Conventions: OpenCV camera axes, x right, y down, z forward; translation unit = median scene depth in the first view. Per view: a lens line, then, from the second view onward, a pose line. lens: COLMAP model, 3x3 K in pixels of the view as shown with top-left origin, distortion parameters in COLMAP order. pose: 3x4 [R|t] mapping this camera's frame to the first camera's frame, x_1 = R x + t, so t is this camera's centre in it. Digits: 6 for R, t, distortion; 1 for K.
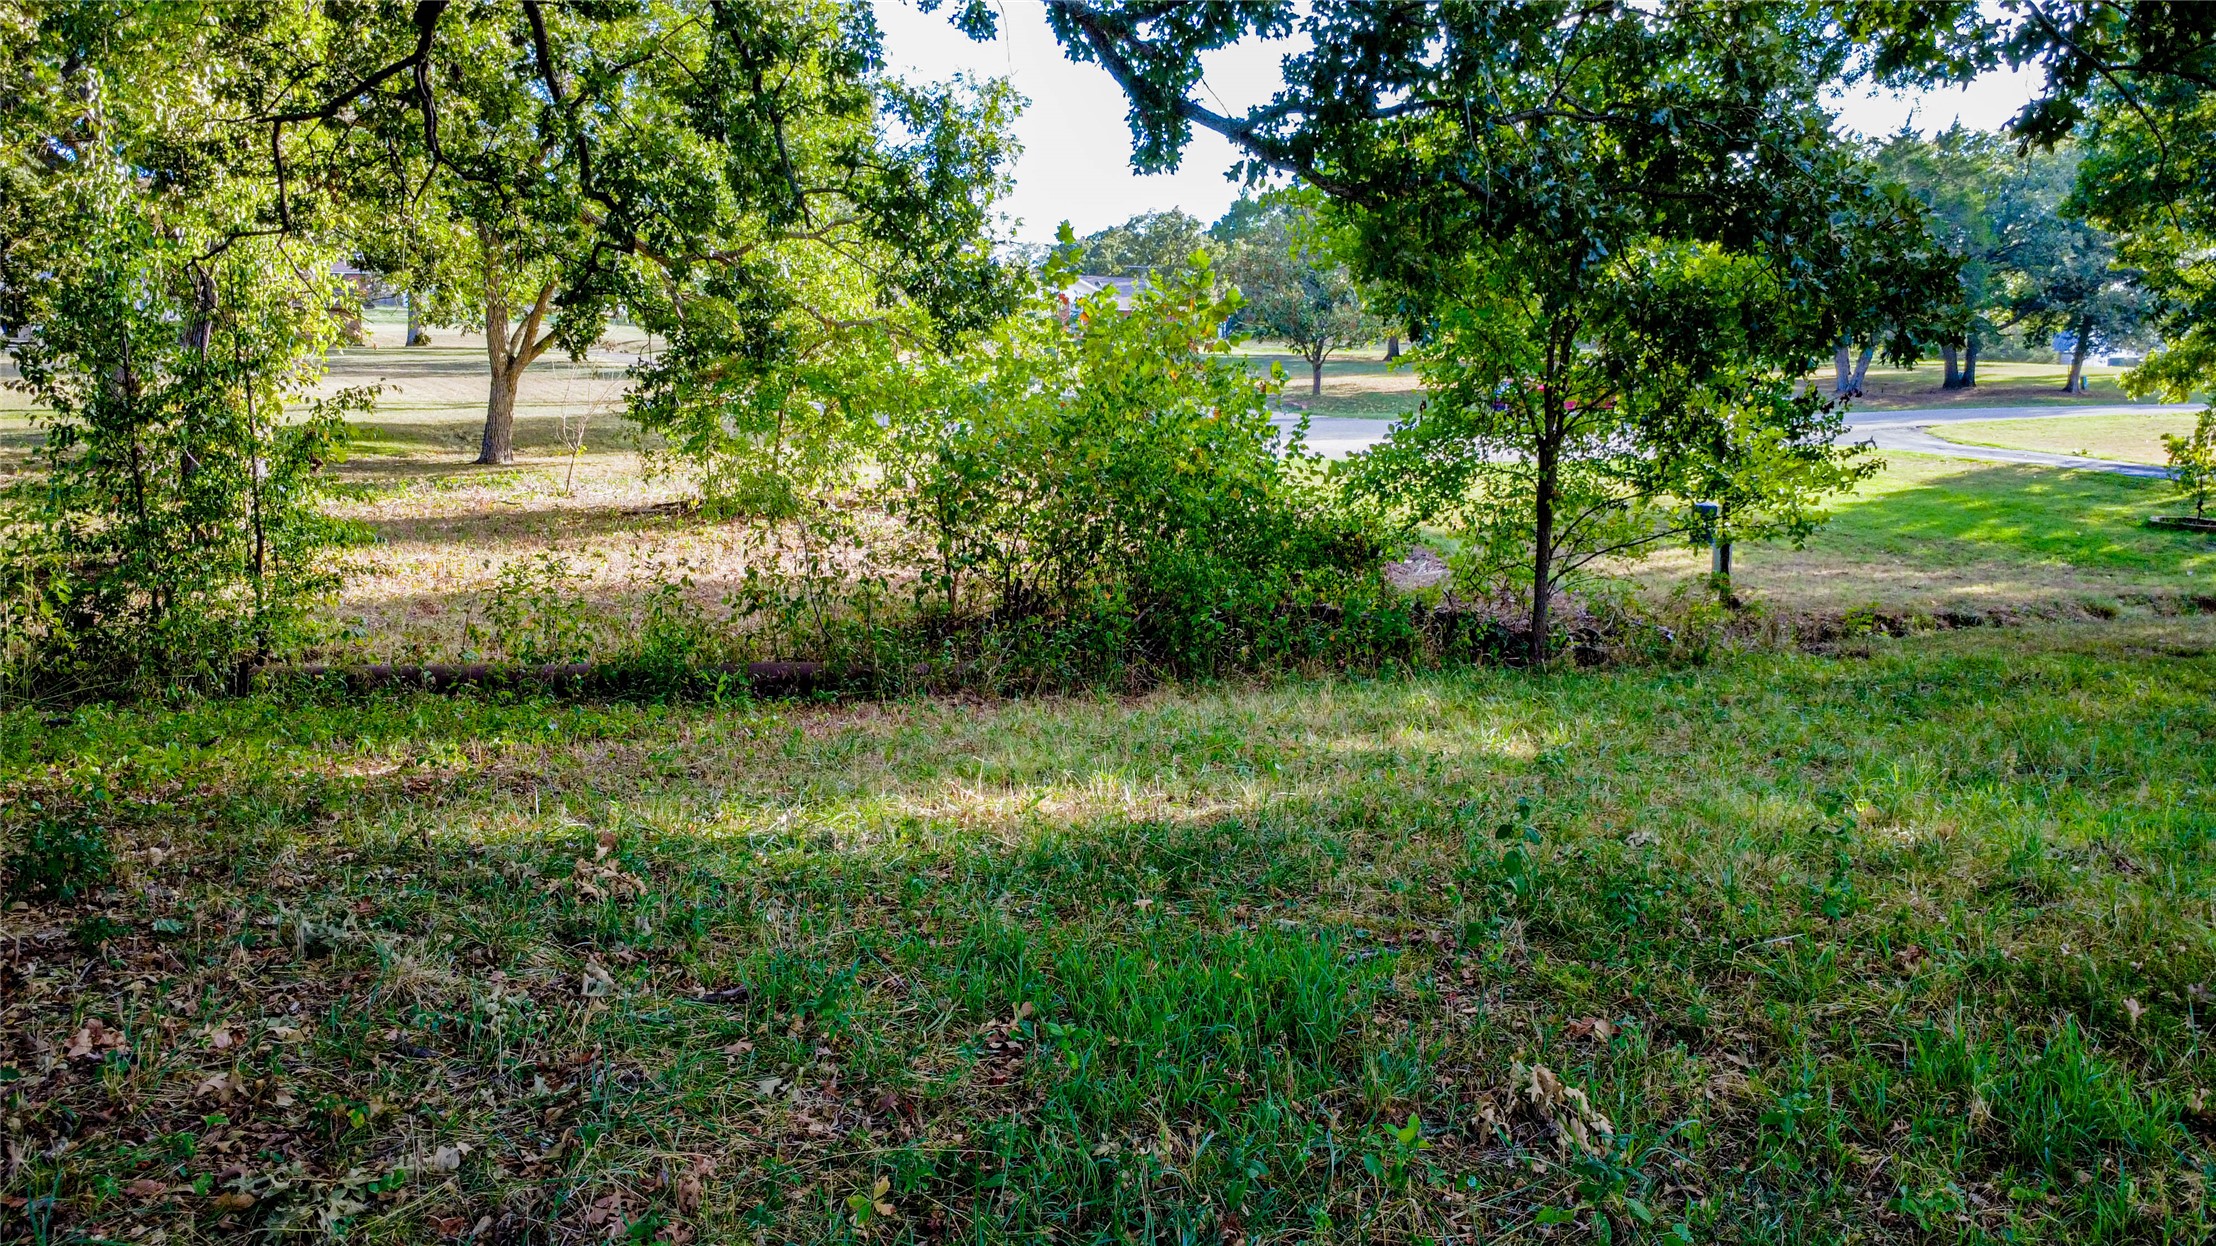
lens RADIAL K [[1626.6, 0, 1105.1], [0, 1626.6, 621.6], [0, 0, 1]] dist [-0.003998, 0.003274]
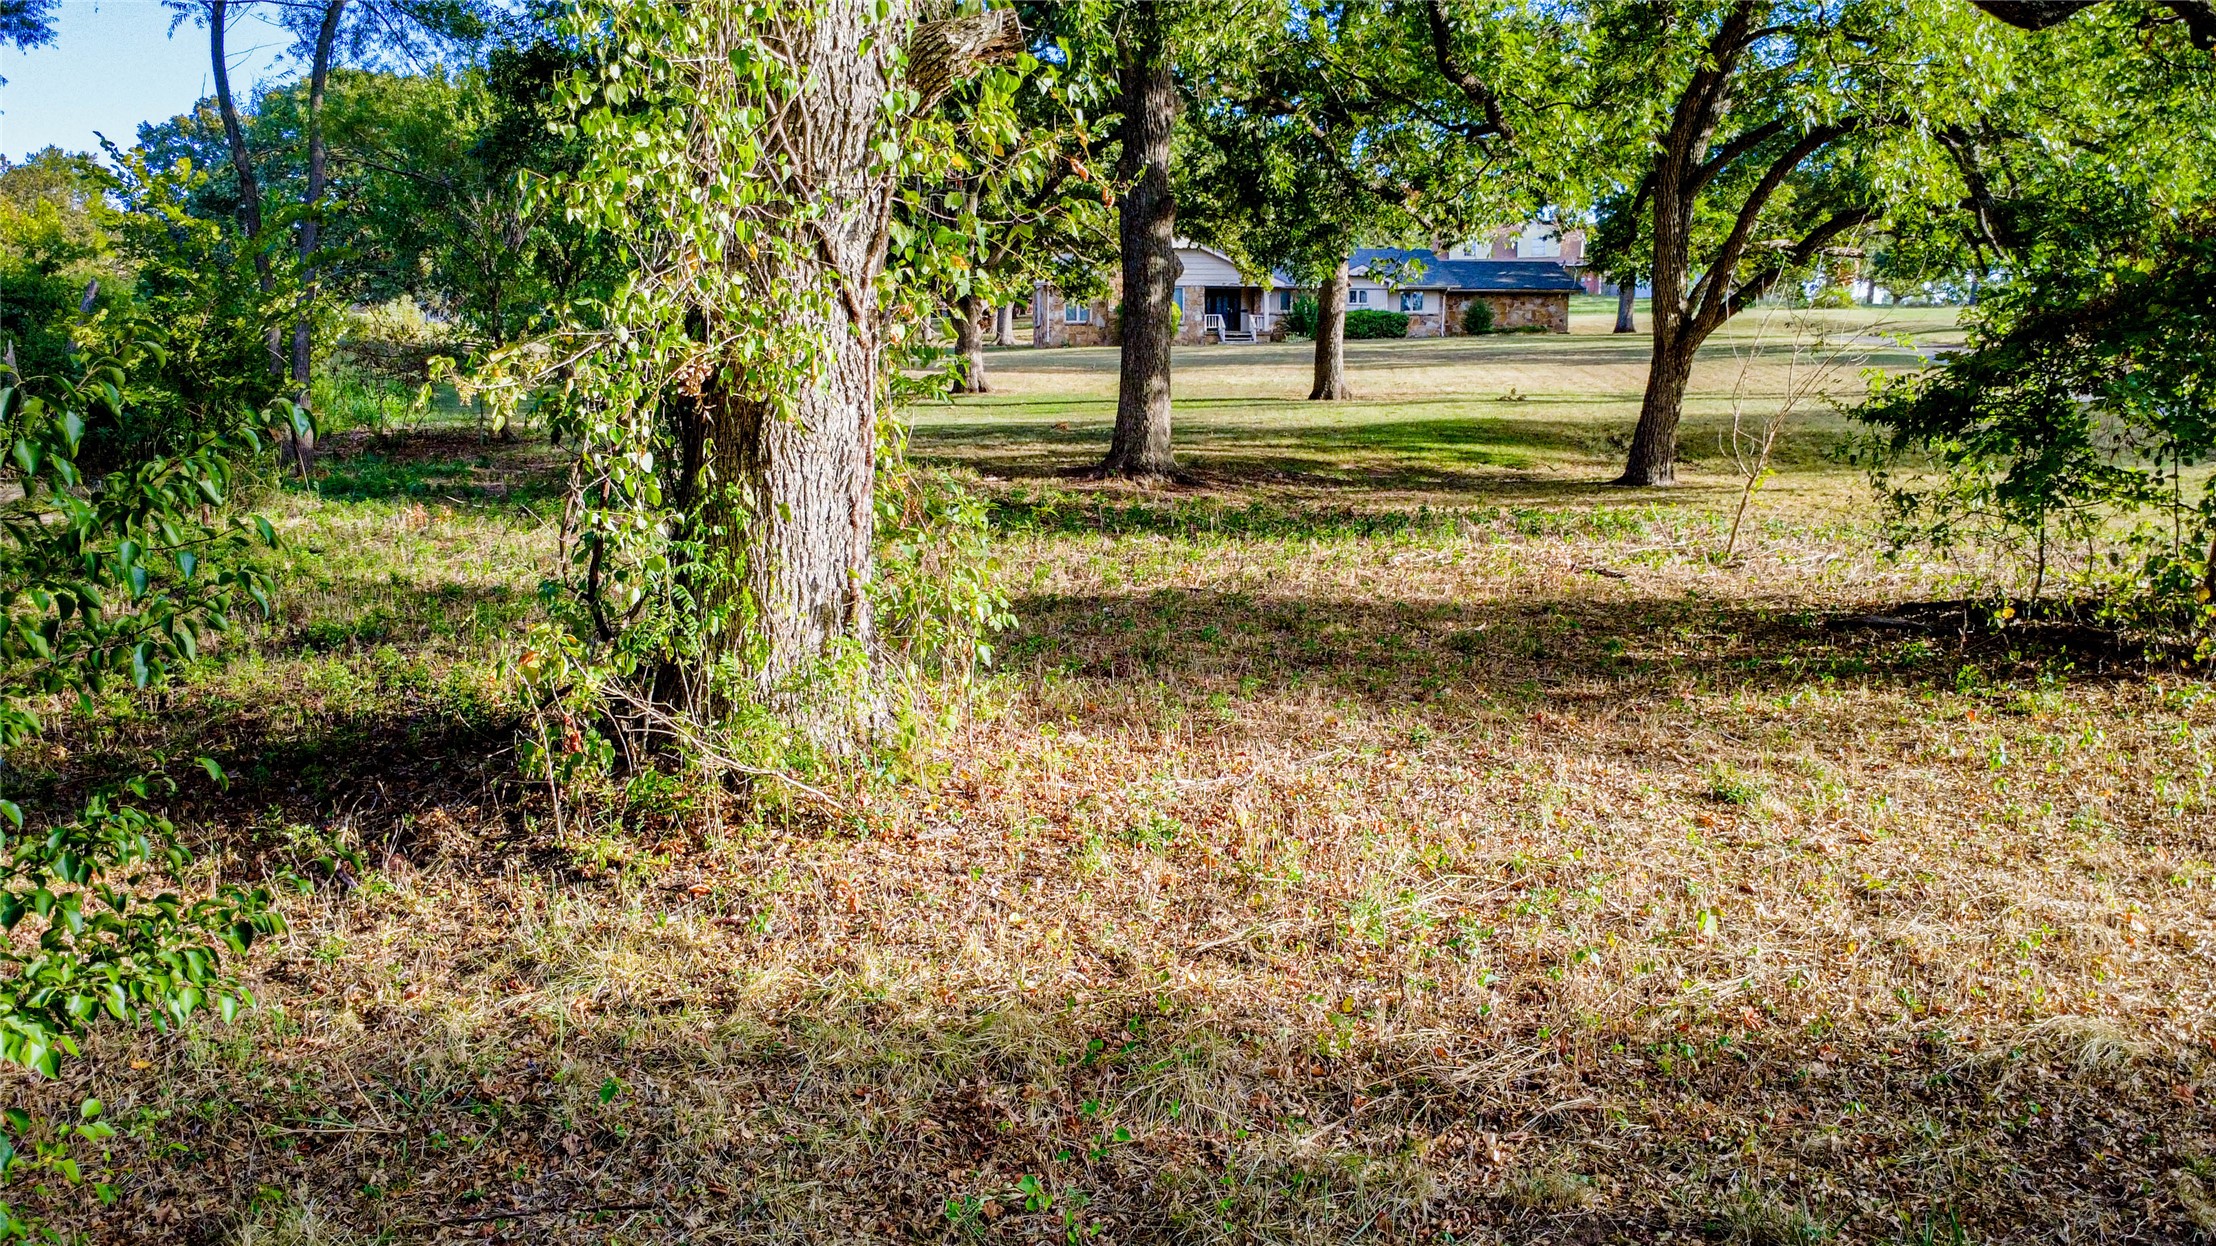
lens RADIAL K [[1626.6, 0, 1106.4], [0, 1626.6, 618.5], [0, 0, 1]] dist [-0.003998, 0.003274]
pose [[0.754943, 0.093234, -0.649129, -0.103599], [-0.094611, 0.994971, 0.032874, -0.043175], [0.648930, 0.036597, 0.759968, 0.351116]]
